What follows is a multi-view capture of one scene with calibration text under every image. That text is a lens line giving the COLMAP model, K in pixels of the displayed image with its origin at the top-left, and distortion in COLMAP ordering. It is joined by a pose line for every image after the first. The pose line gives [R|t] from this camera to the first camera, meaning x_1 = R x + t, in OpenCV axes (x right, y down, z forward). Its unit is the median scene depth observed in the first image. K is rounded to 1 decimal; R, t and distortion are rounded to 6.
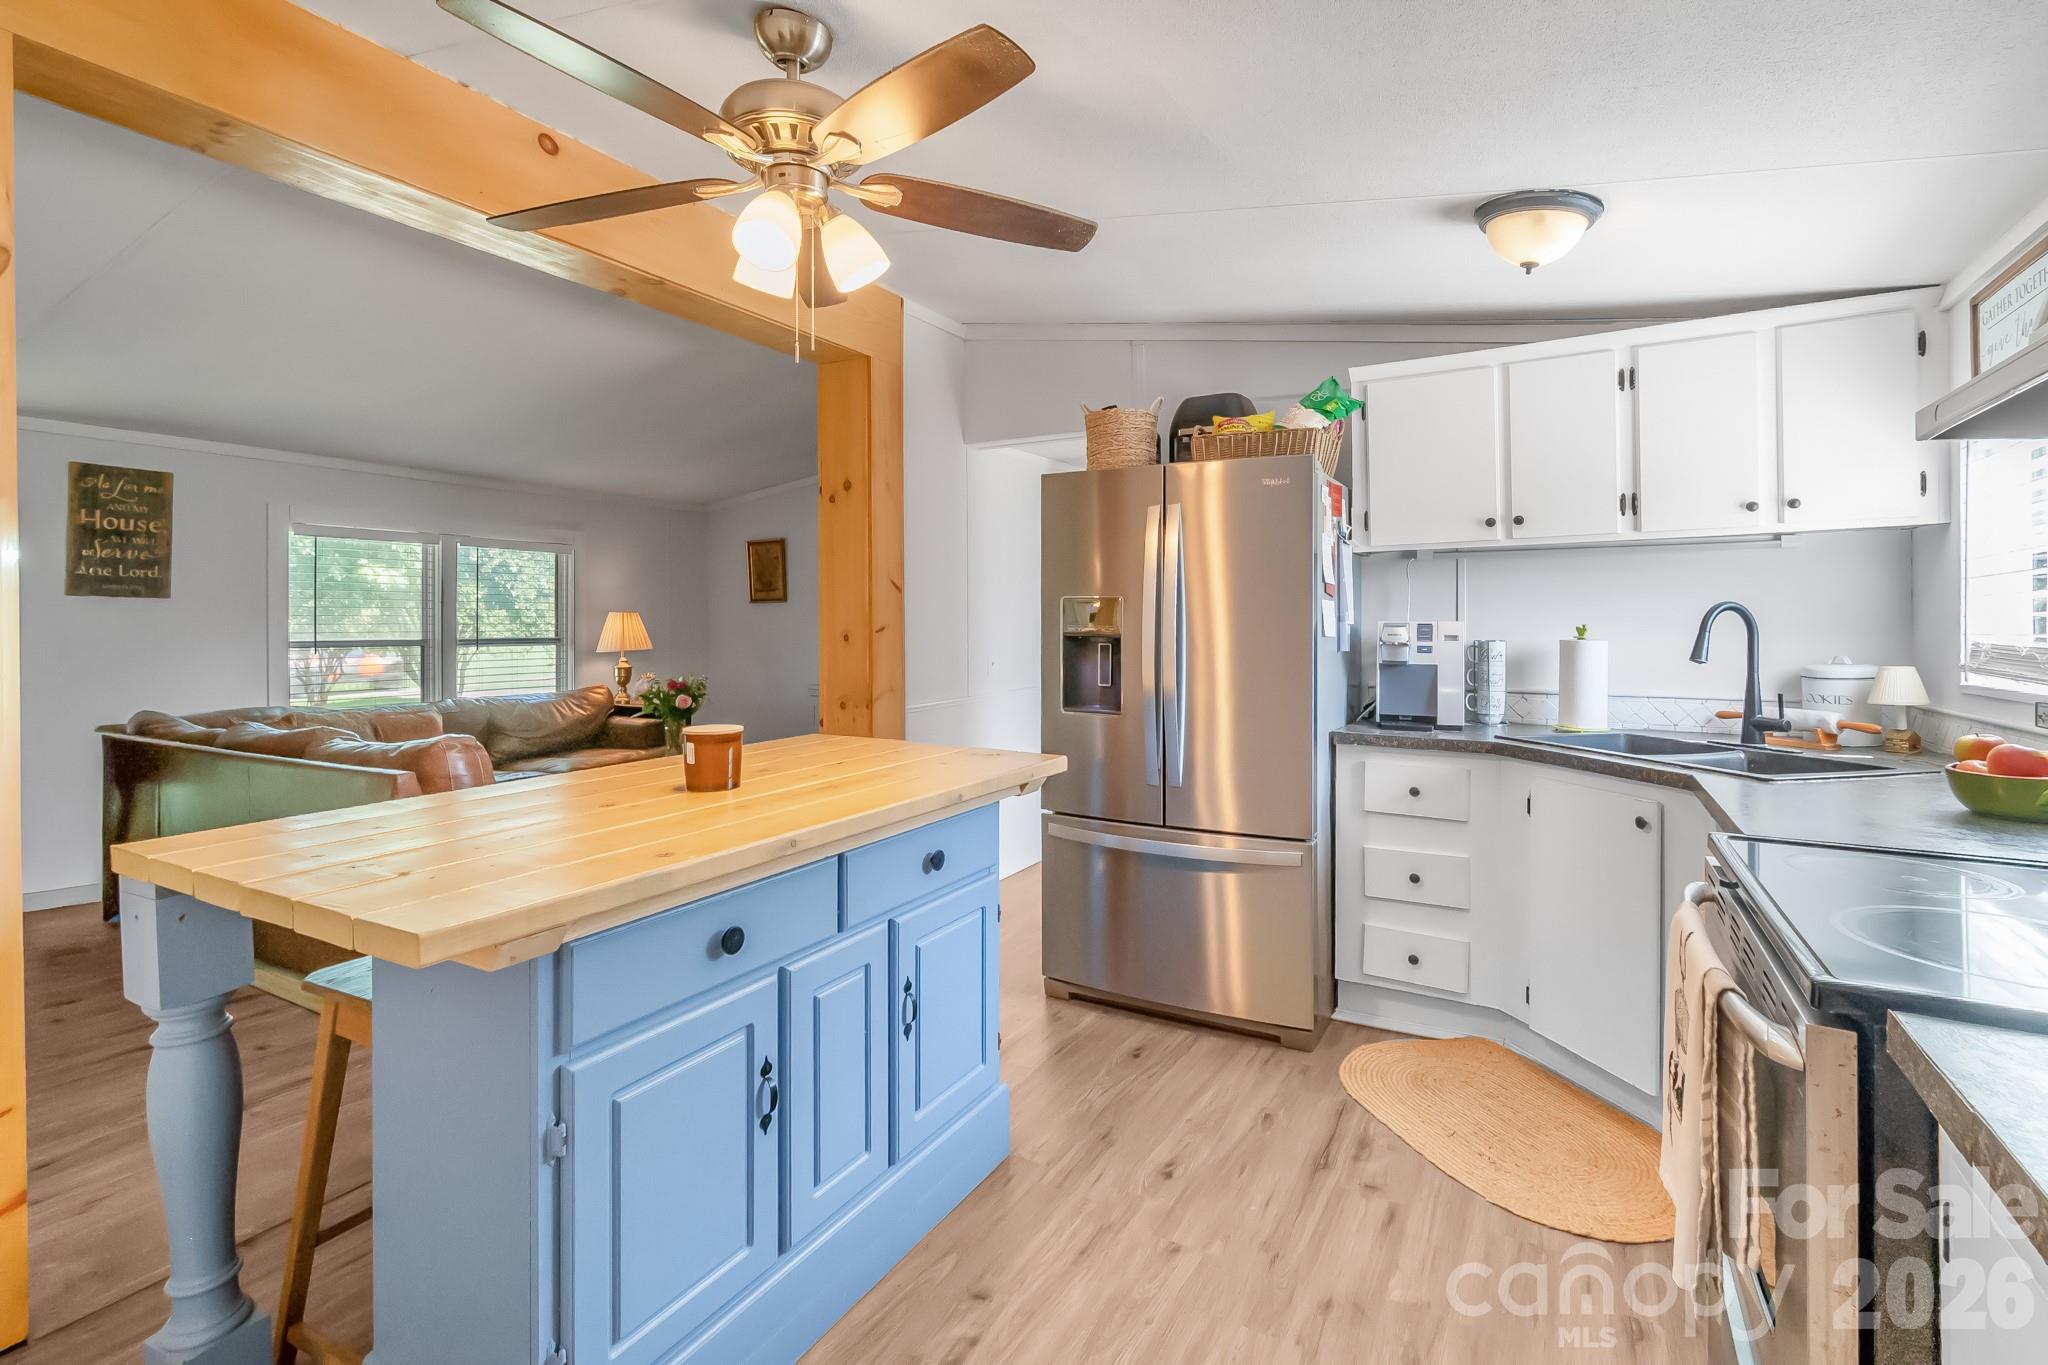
lens RADIAL K [[948.8, 0, 1071.2], [0, 948.8, 620.8], [0, 0, 1]] dist [0.000685, -0.002670]
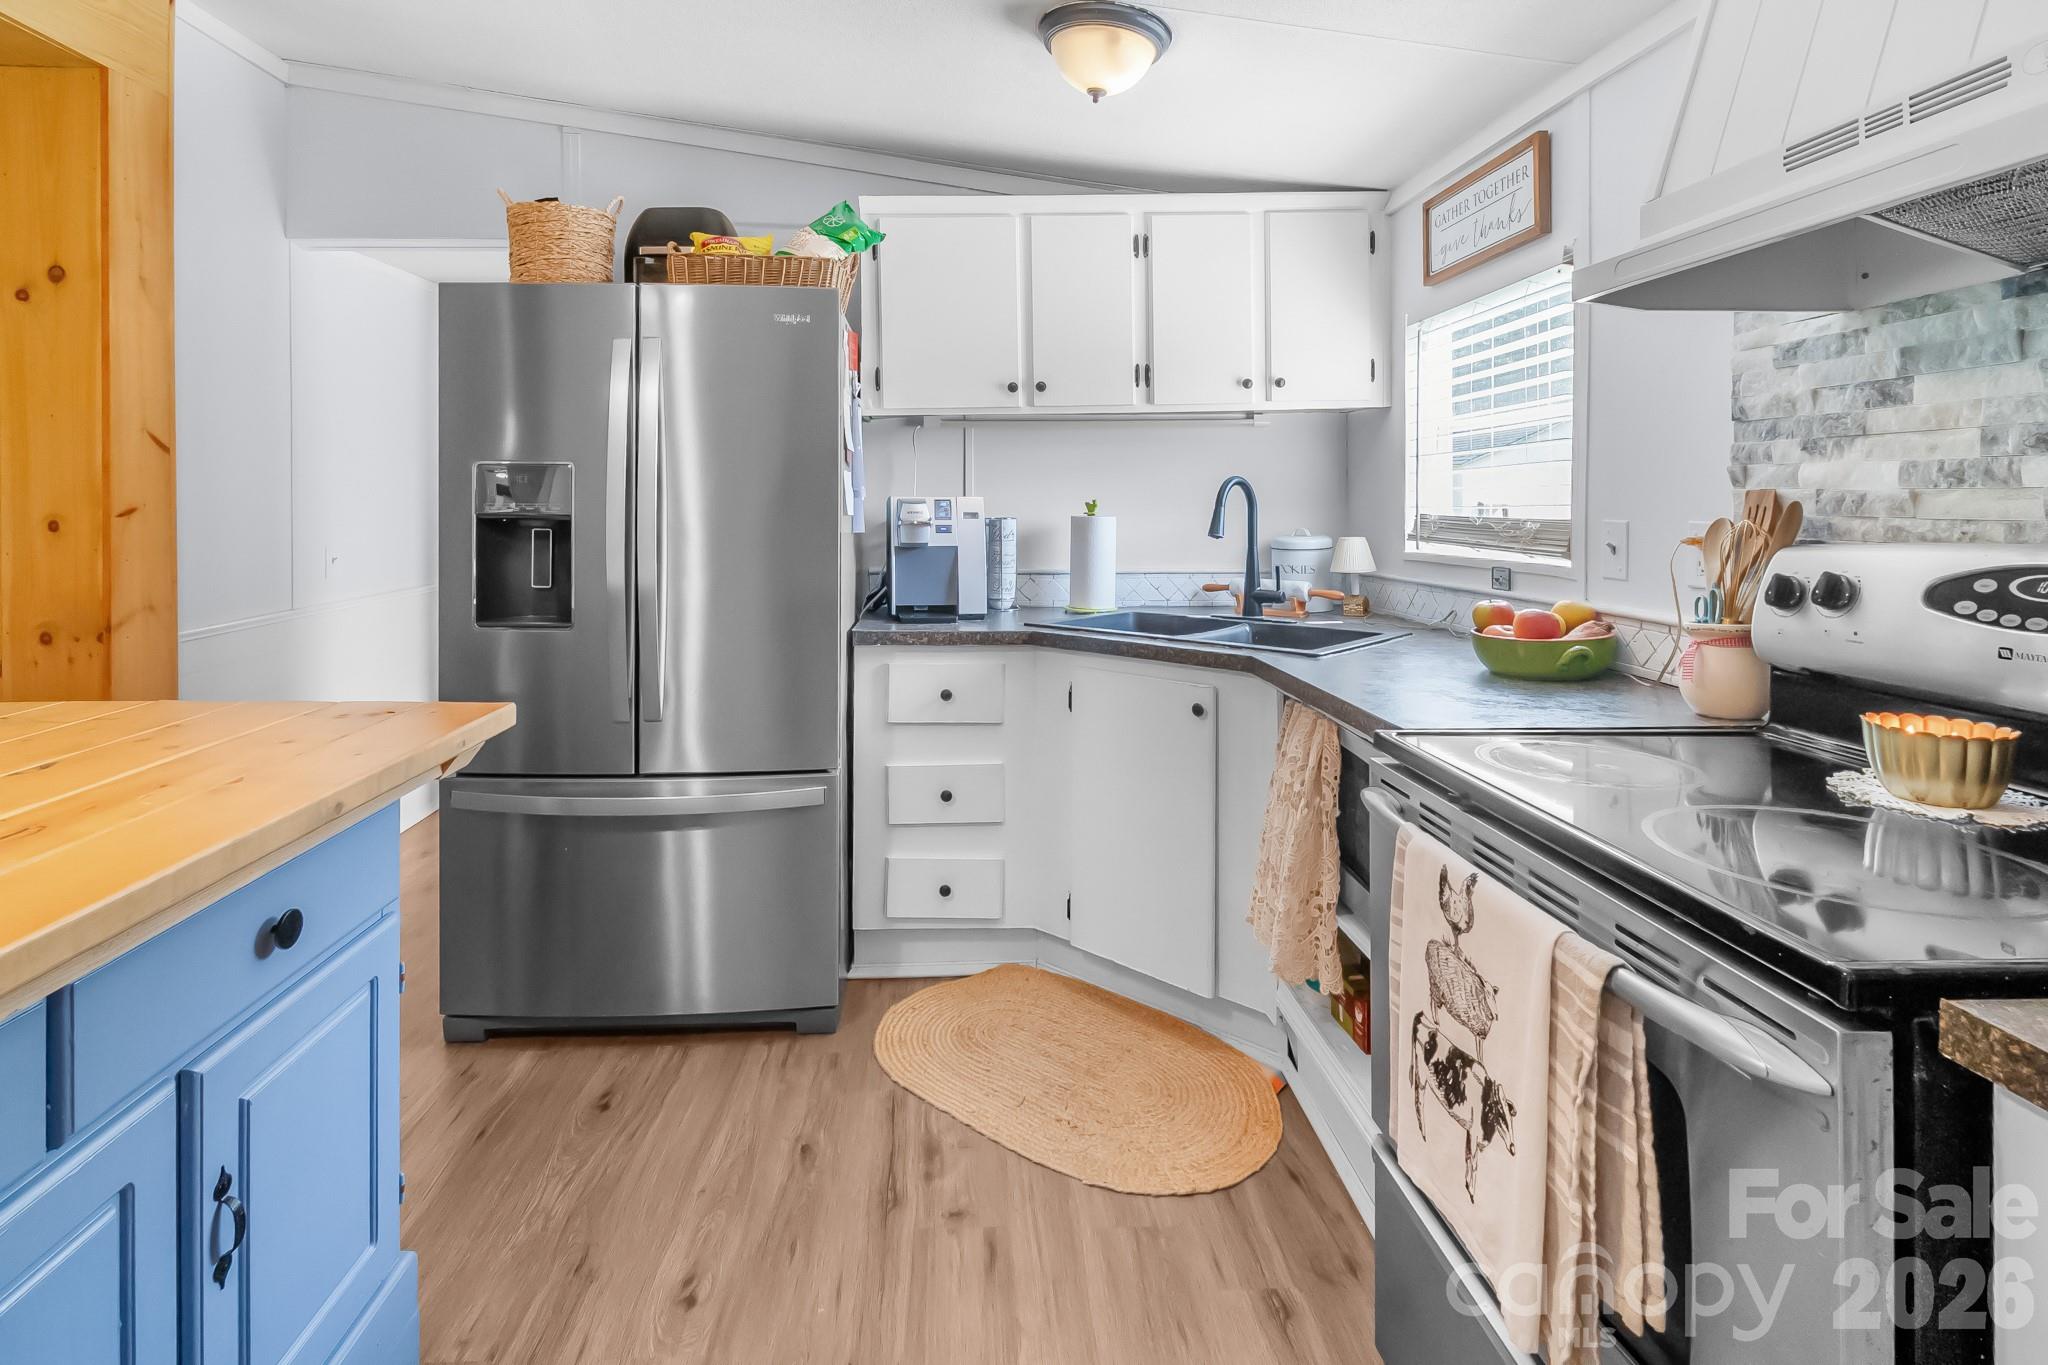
lens RADIAL K [[974.9, 0, 979.3], [0, 974.9, 499.5], [0, 0, 1]] dist [0.009558, -0.005405]
pose [[0.863397, -0.002080, 0.504521, -0.046816], [0.002912, 0.999995, -0.000861, 0.003300], [-0.504517, 0.002213, 0.863399, 0.179622]]
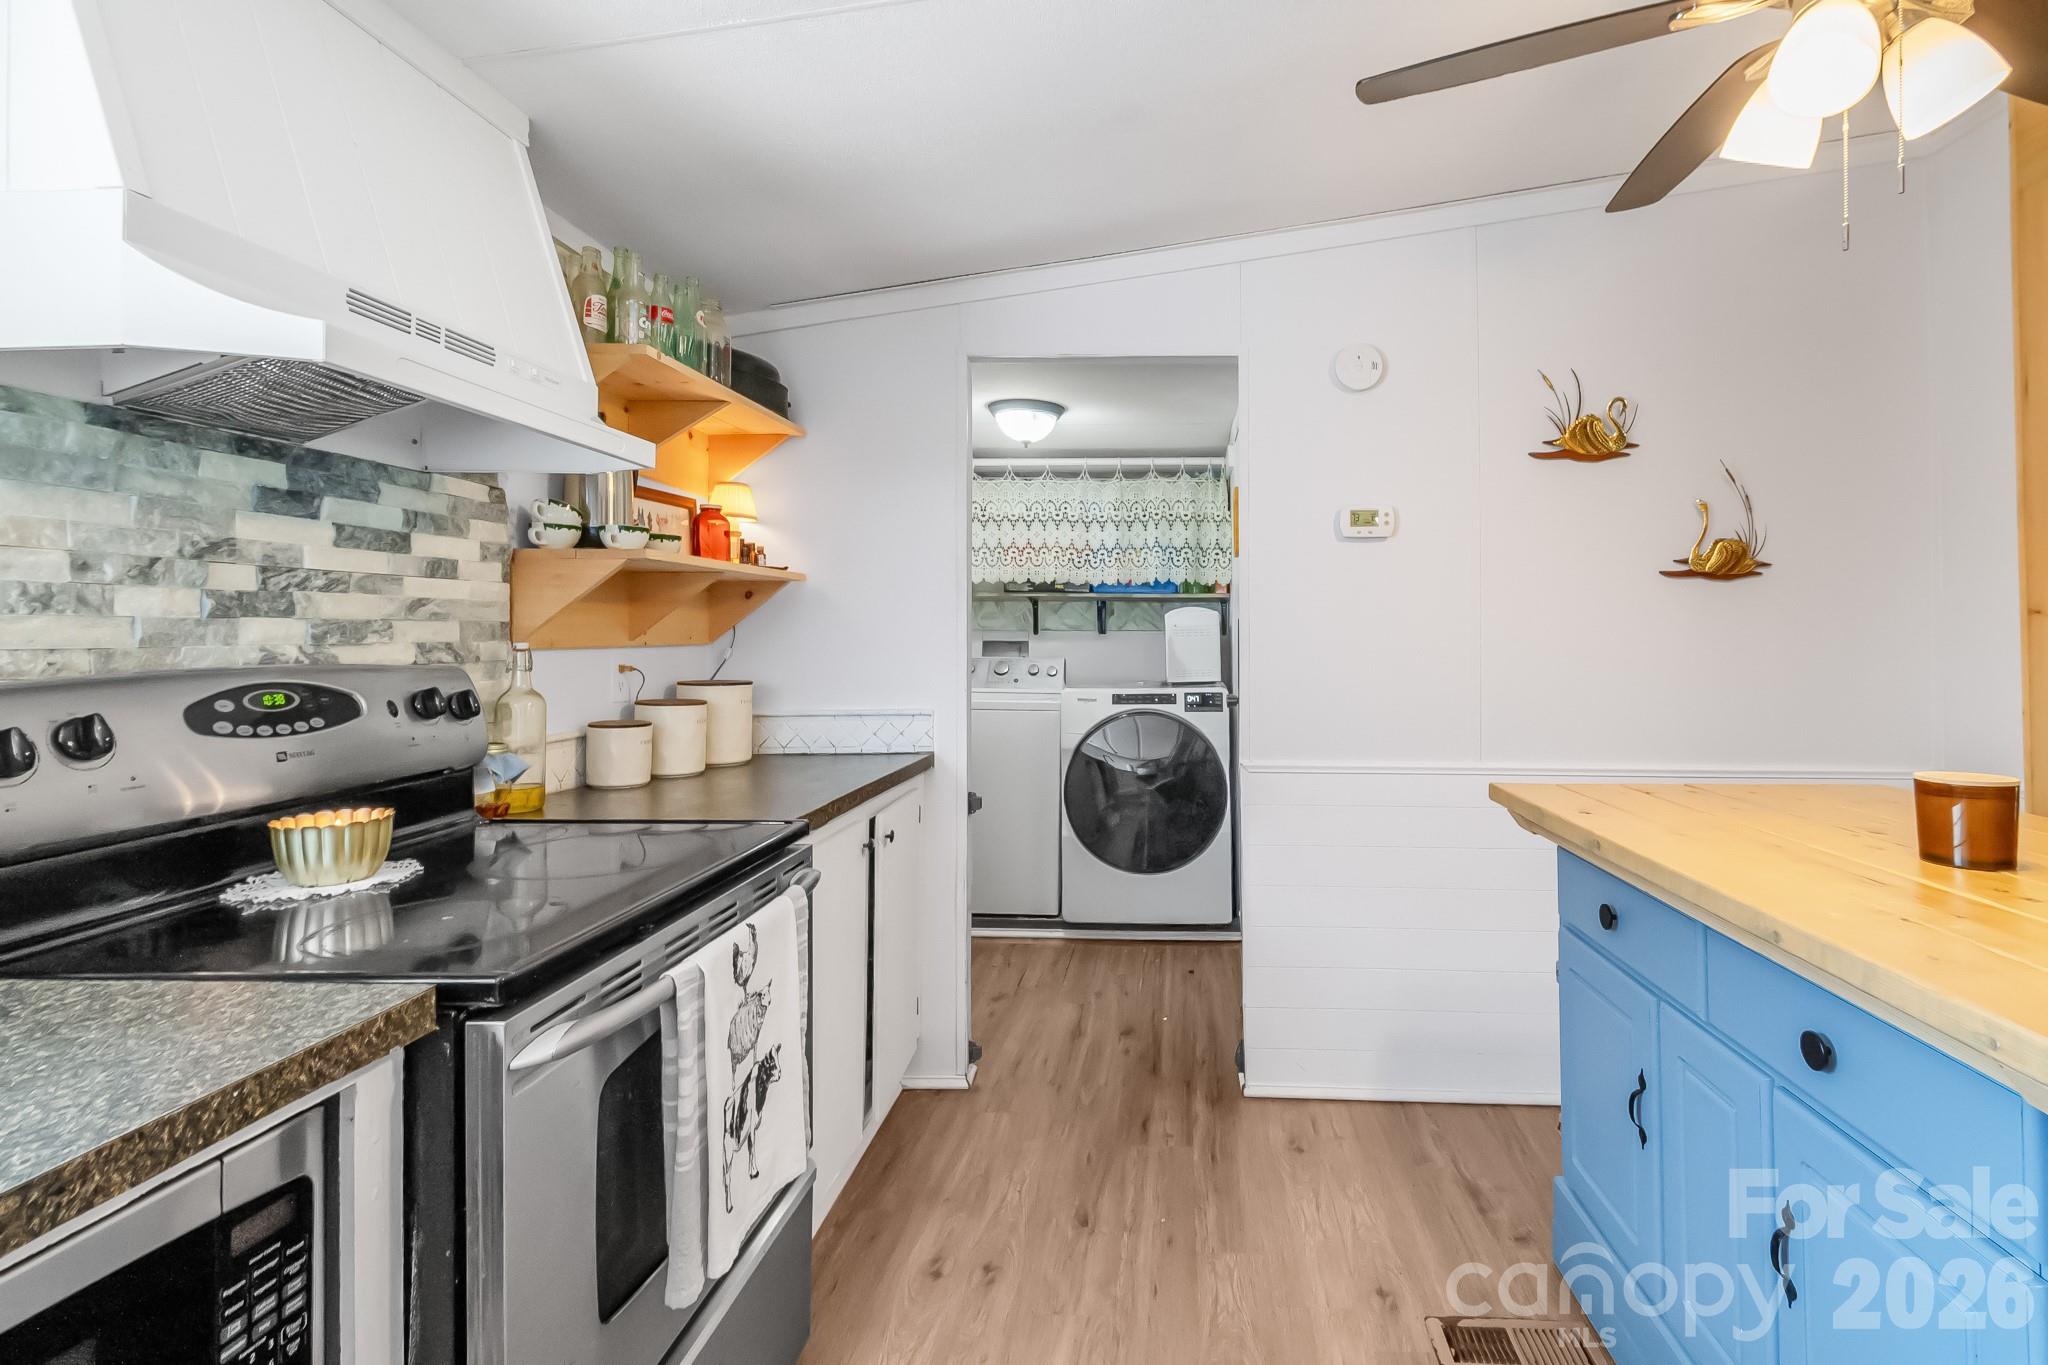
lens RADIAL K [[948.8, 0, 1144.4], [0, 948.8, 613.5], [0, 0, 1]] dist [0.000685, -0.002670]
pose [[-0.893790, -0.012456, -0.448312, 0.248515], [-0.001933, 0.999712, -0.023922, 0.006285], [0.448481, -0.020515, -0.893557, 0.733449]]
